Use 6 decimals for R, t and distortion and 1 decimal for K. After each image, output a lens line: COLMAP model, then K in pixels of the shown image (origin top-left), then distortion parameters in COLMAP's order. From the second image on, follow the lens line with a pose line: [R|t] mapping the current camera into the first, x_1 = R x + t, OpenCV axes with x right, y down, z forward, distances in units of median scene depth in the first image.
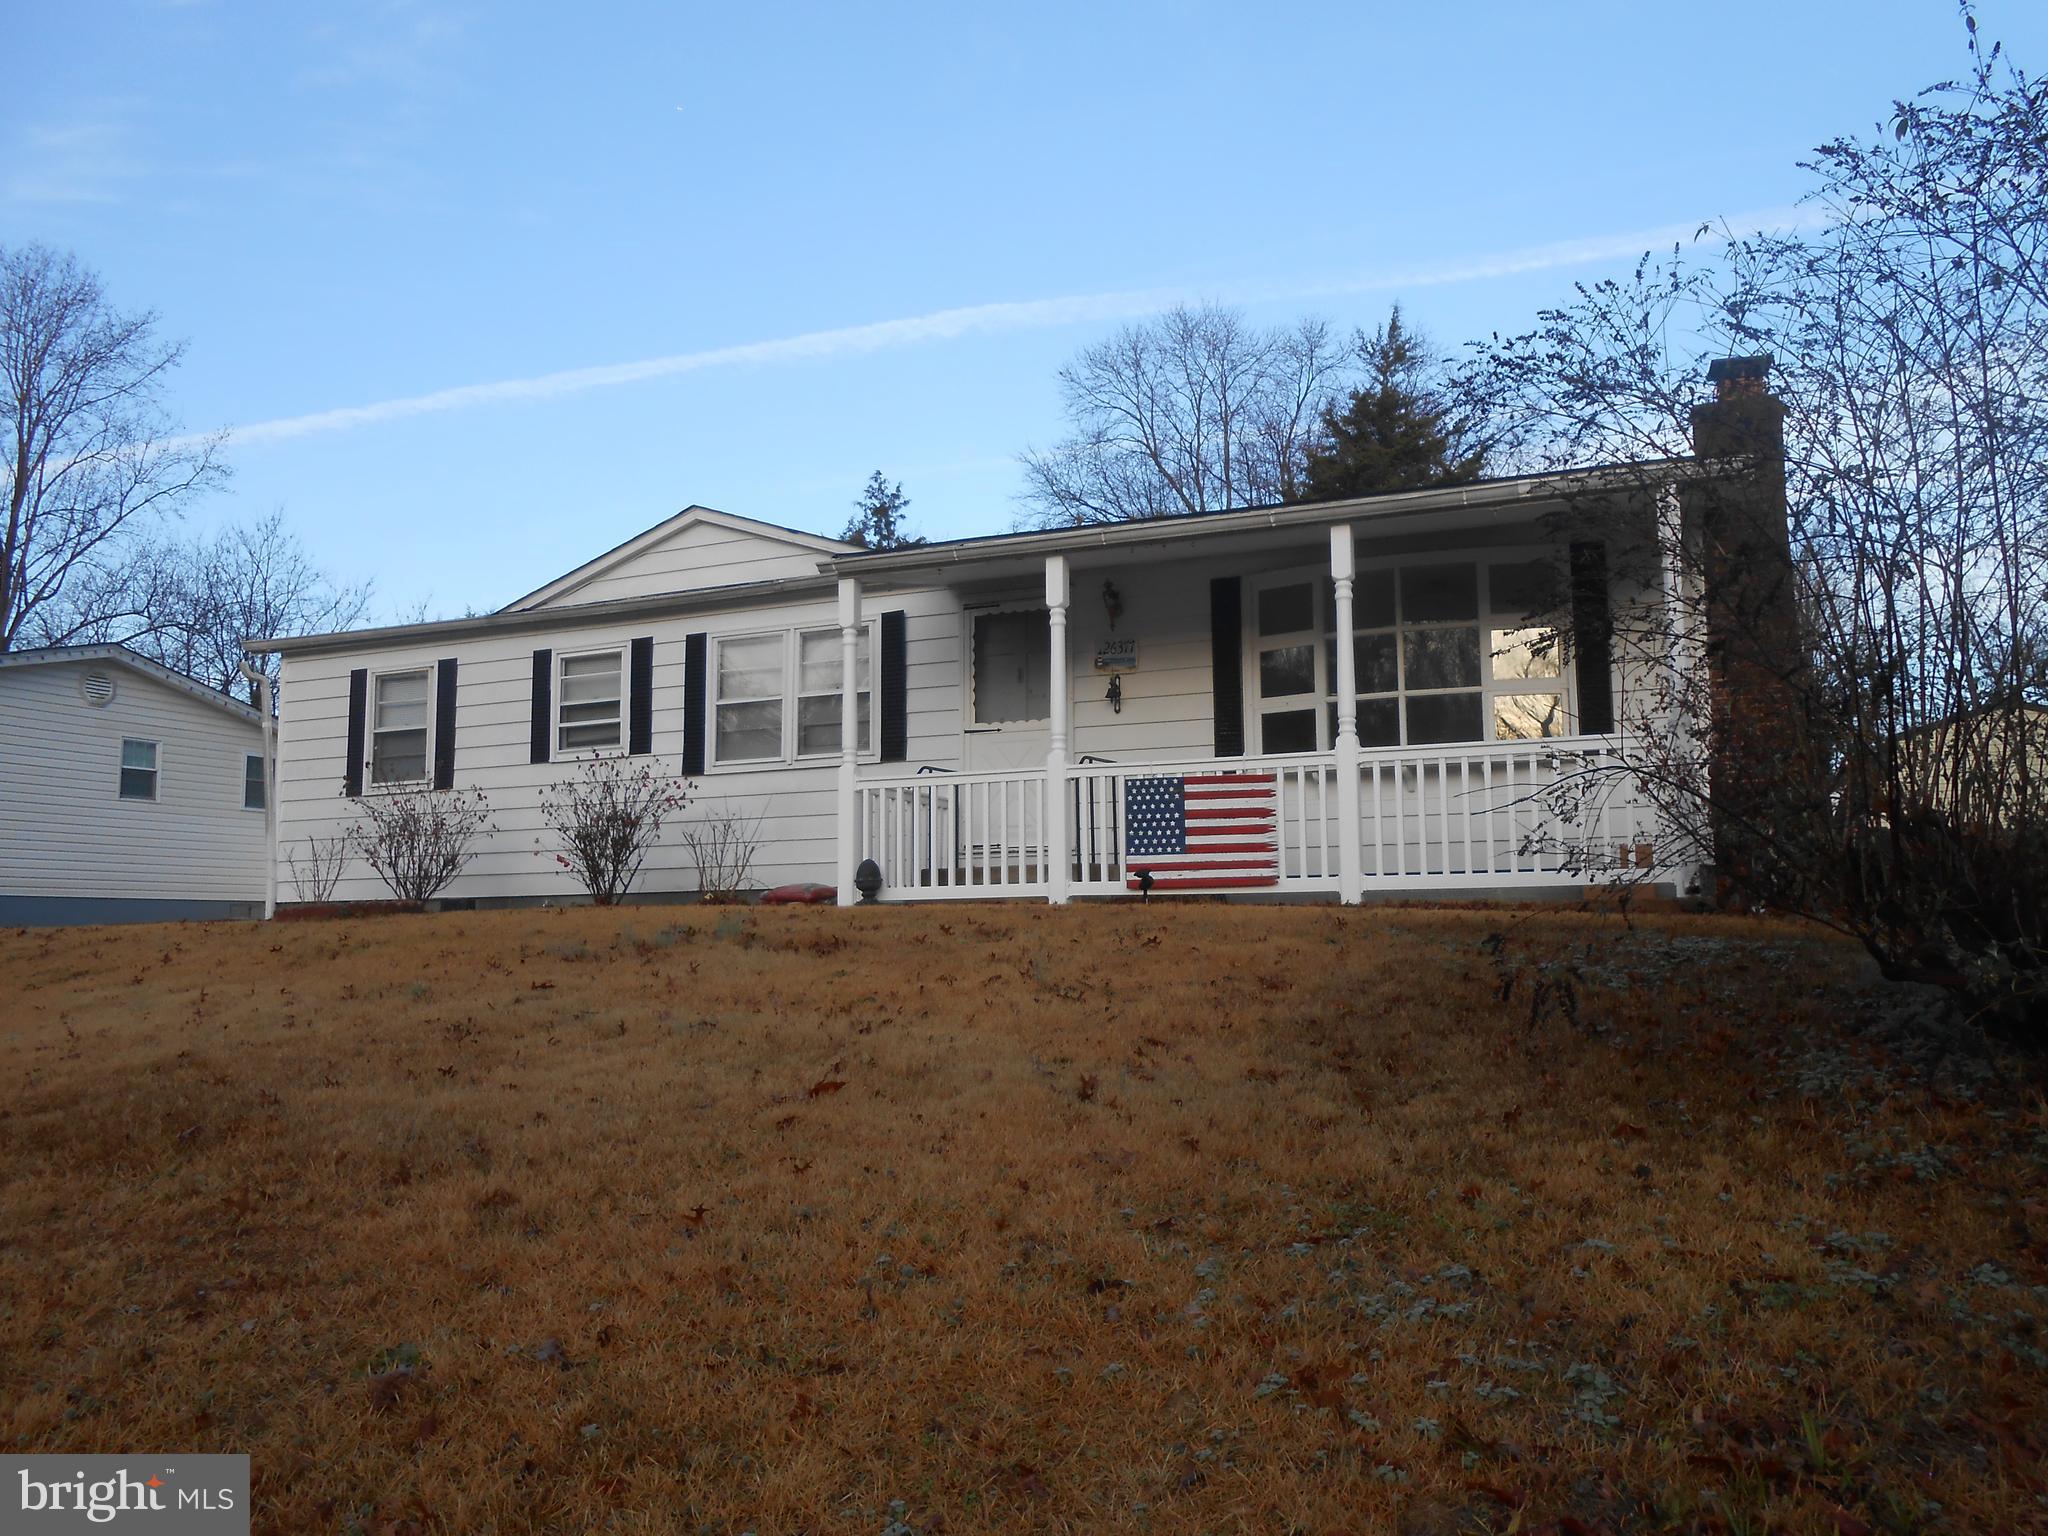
lens RADIAL K [[1590.1, 0, 1017.0], [0, 1590.1, 759.4], [0, 0, 1]] dist [-0.092178, 0.137392]
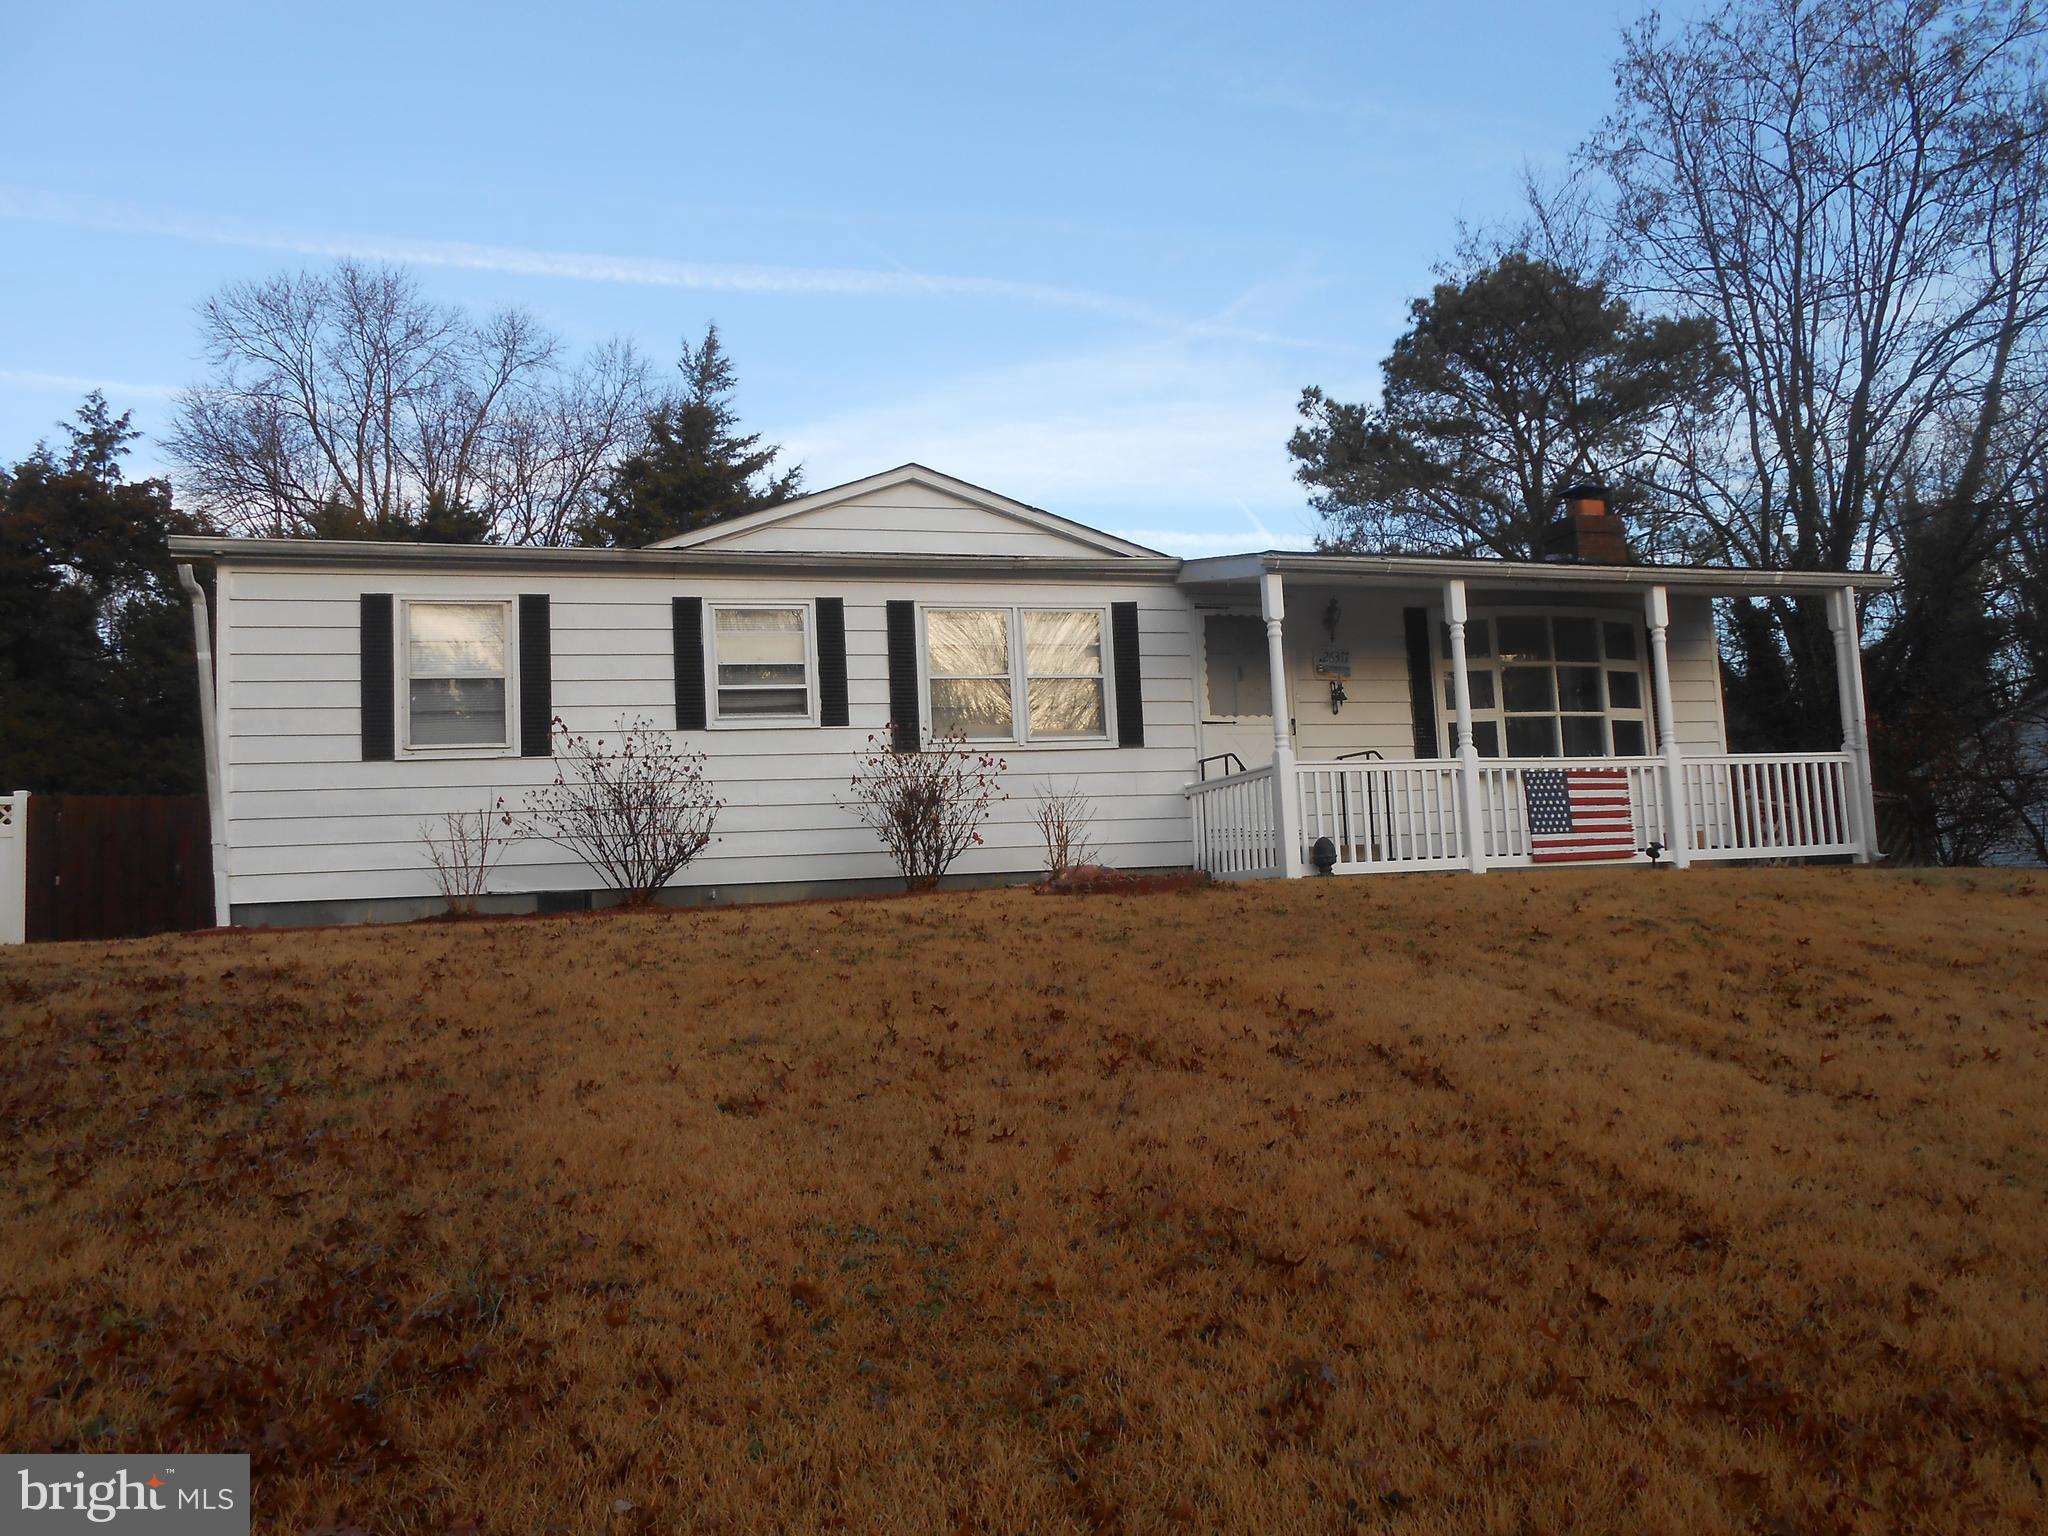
lens RADIAL K [[1590.1, 0, 1017.0], [0, 1590.1, 759.4], [0, 0, 1]] dist [-0.092178, 0.137392]
pose [[0.769671, 0.041877, 0.637066, -0.792906], [-0.035466, 0.999110, -0.022828, 0.035345], [-0.637455, -0.005024, 0.770471, 0.254324]]
